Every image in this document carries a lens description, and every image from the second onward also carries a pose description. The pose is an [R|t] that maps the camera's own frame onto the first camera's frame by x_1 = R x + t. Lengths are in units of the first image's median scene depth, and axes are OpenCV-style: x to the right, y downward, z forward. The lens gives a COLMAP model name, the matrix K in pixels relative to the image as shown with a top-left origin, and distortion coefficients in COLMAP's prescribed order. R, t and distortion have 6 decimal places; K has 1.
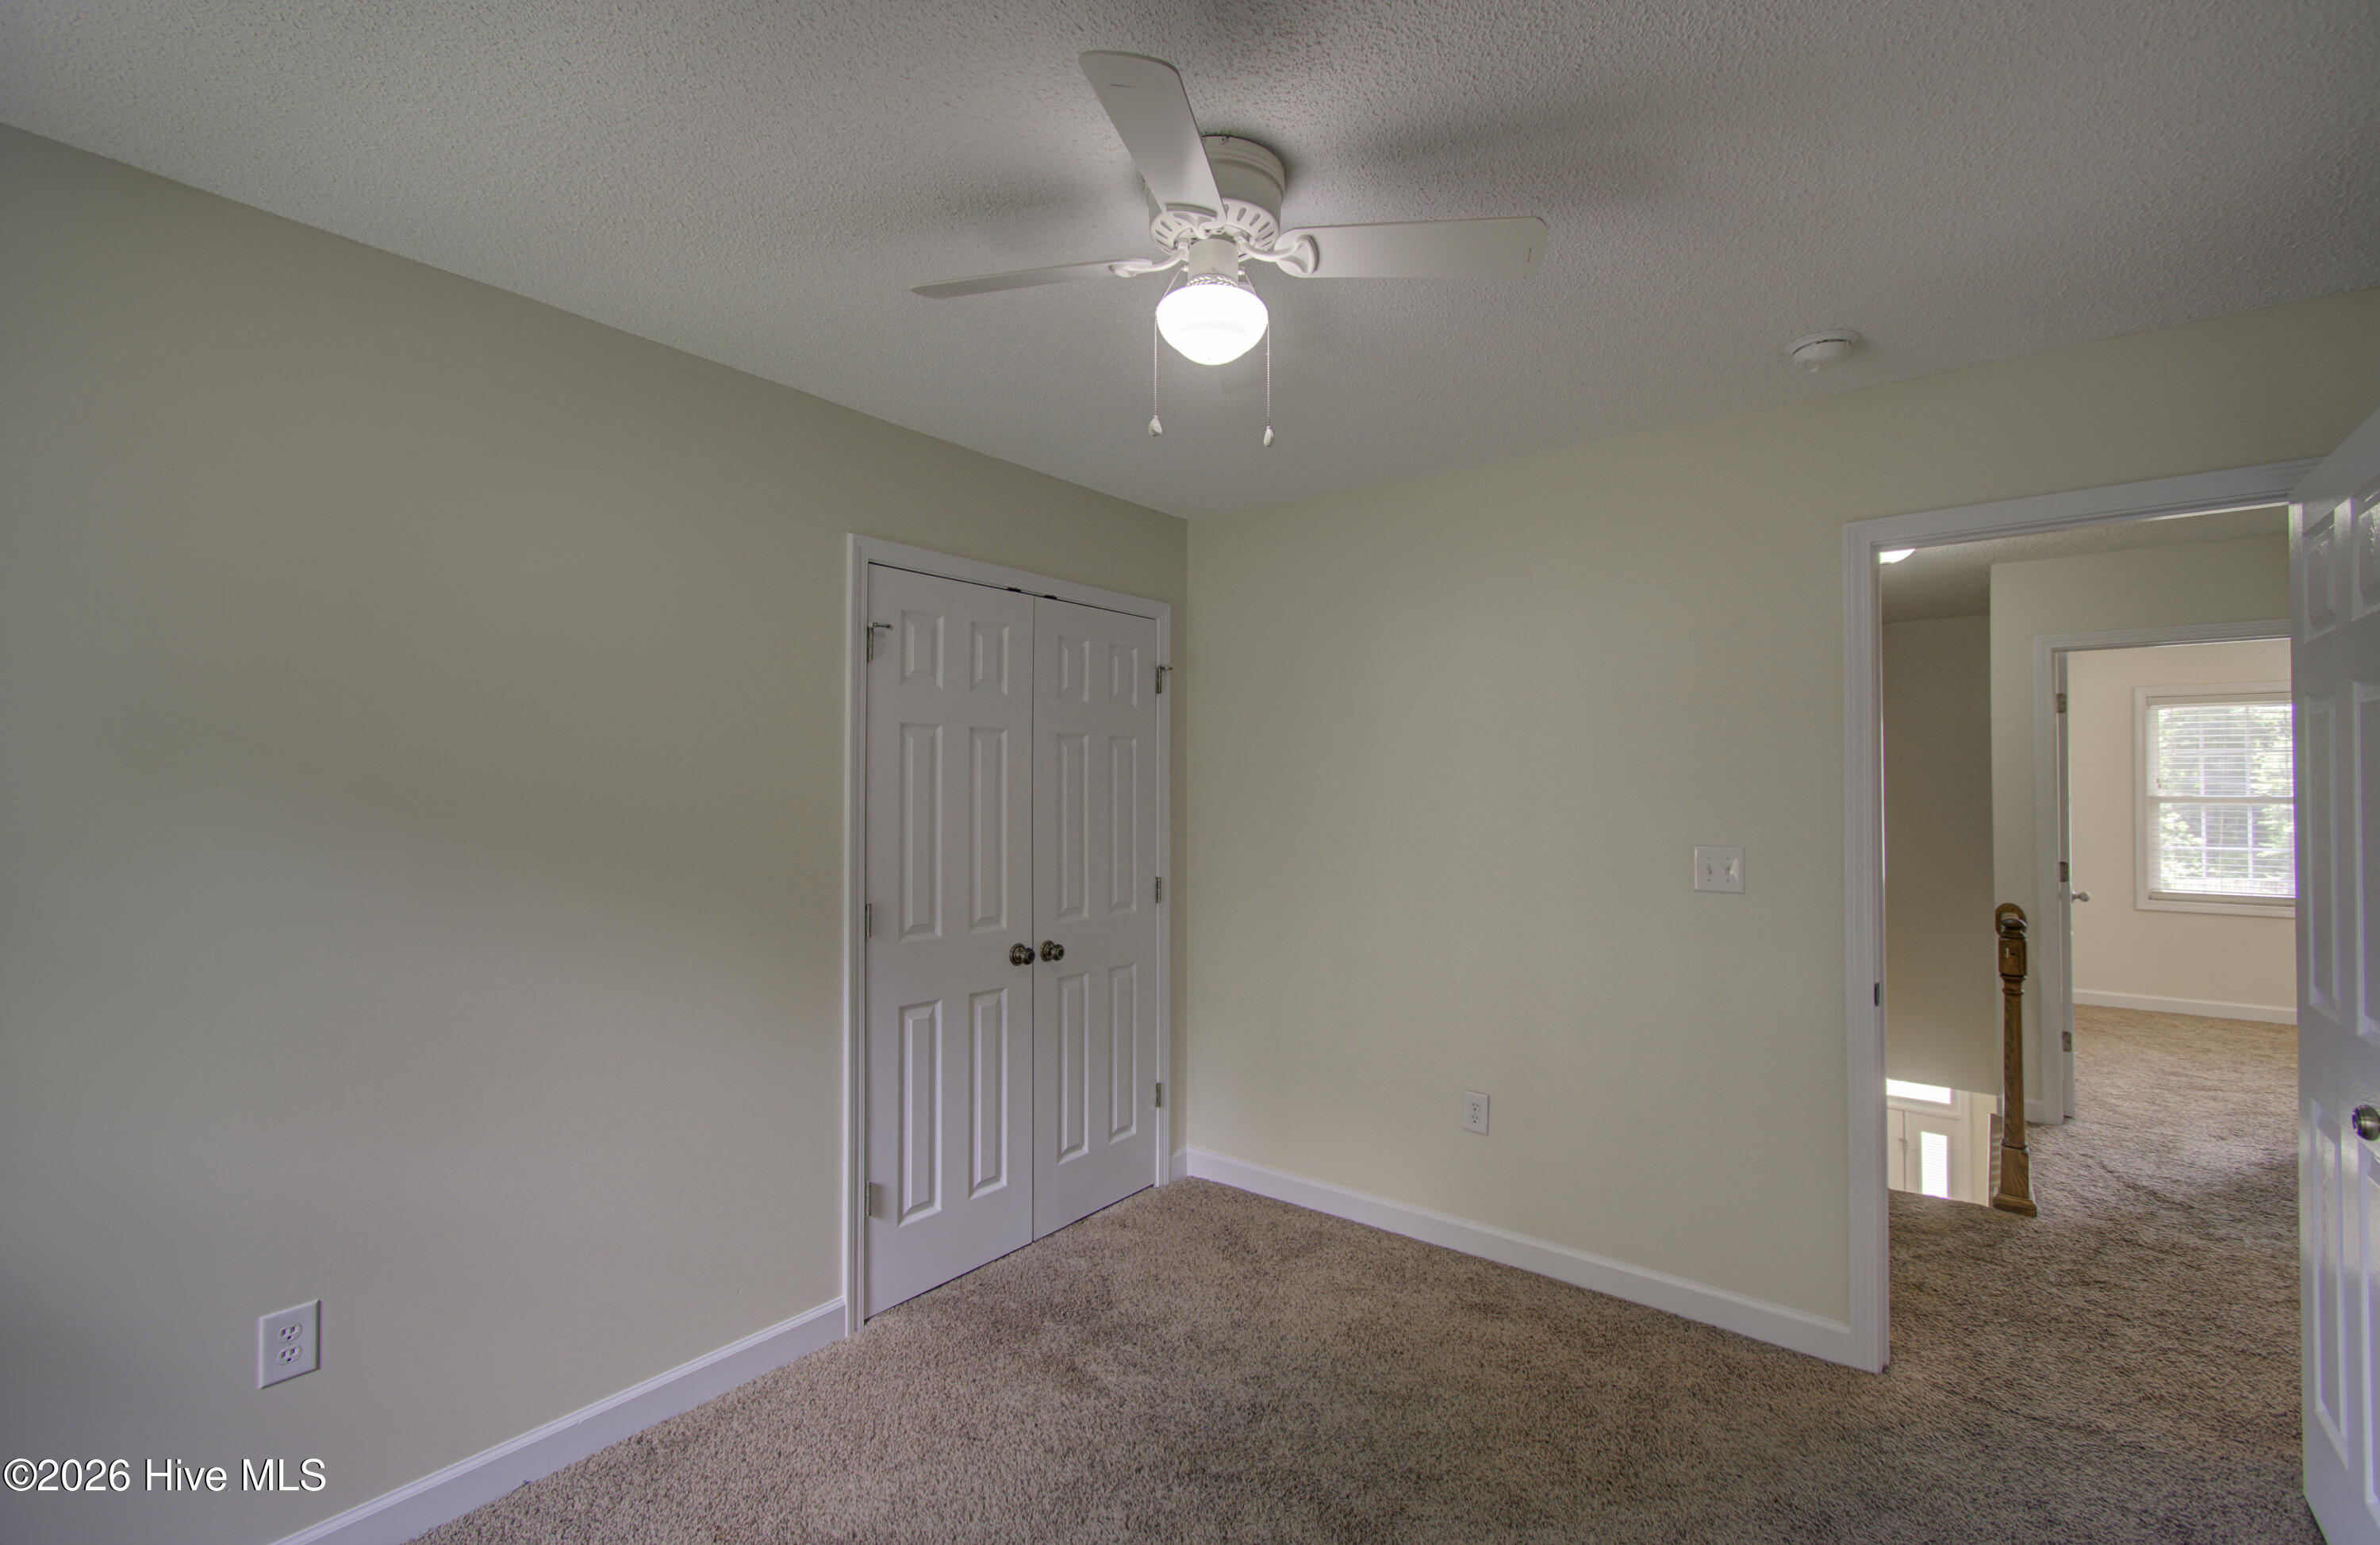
lens RADIAL K [[1069.0, 0, 1193.6], [0, 1069.0, 776.5], [0, 0, 1]] dist [0.001701, 0.000618]
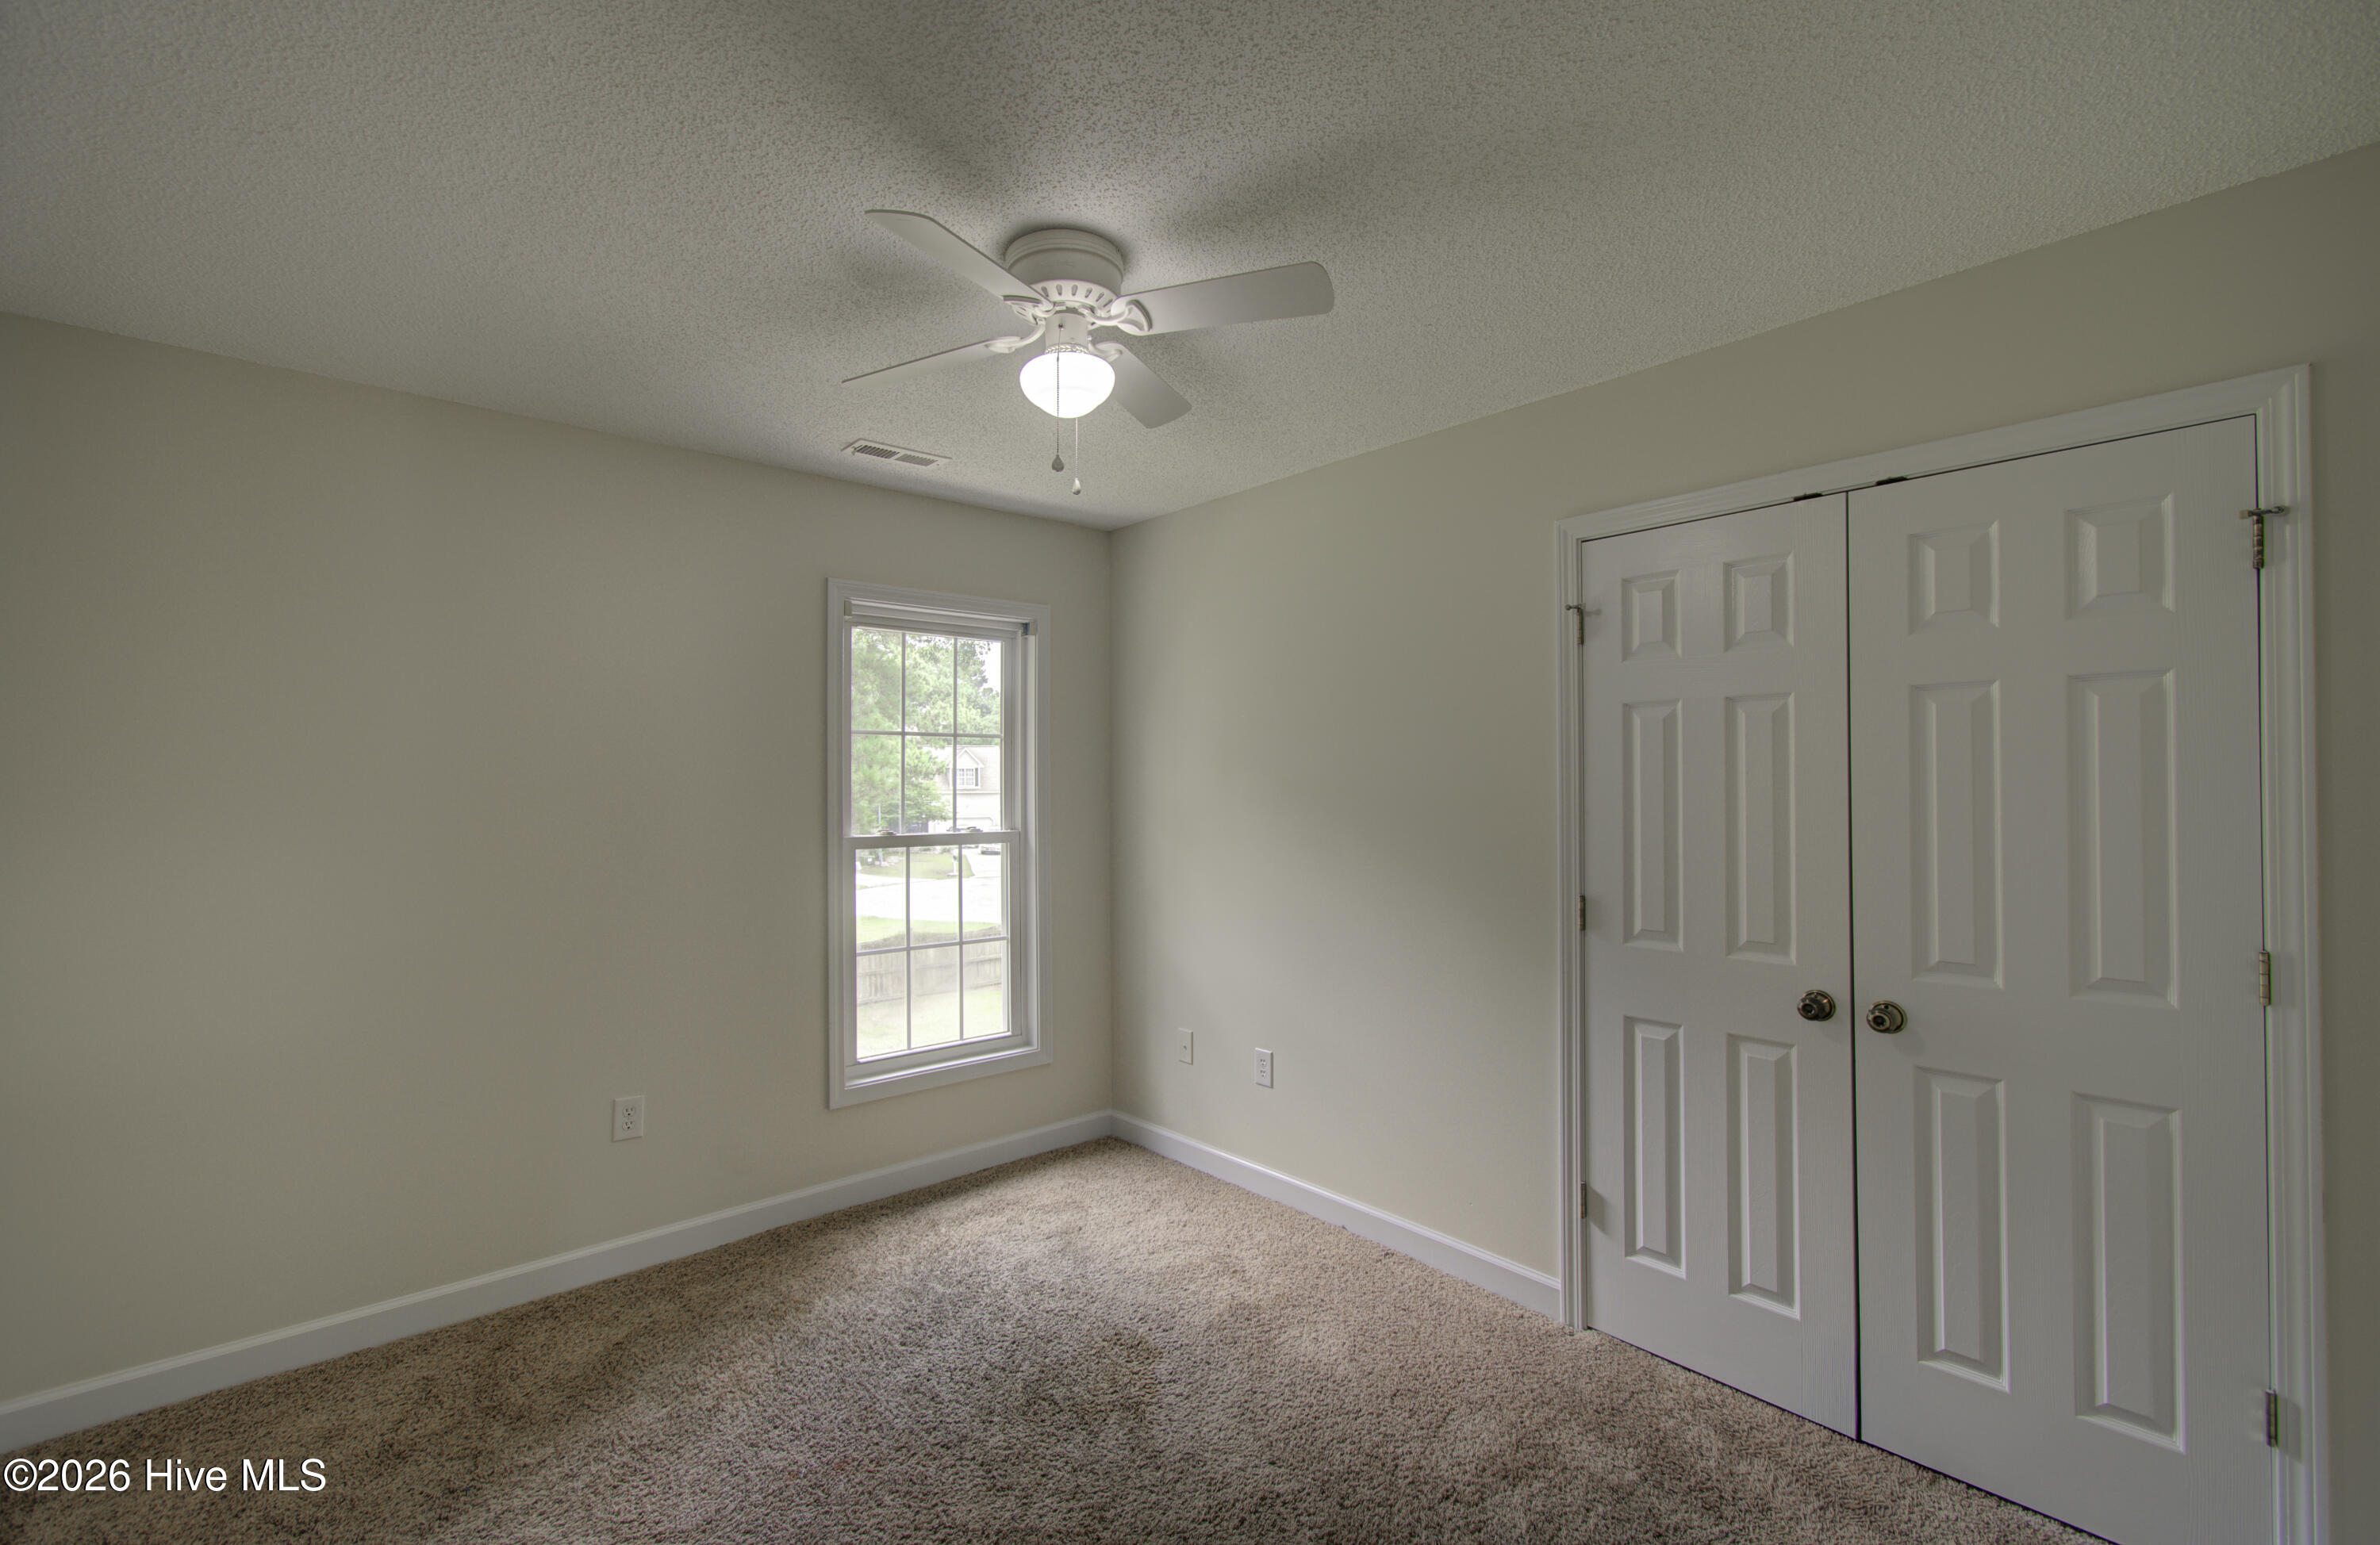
lens RADIAL K [[1068.7, 0, 1193.6], [0, 1068.7, 776.5], [0, 0, 1]] dist [0.001701, 0.000618]
pose [[-0.198160, -0.012122, -0.980095, 0.698169], [0.017181, 0.999727, -0.015839, 0.020173], [0.980019, -0.019978, -0.197897, 0.829109]]
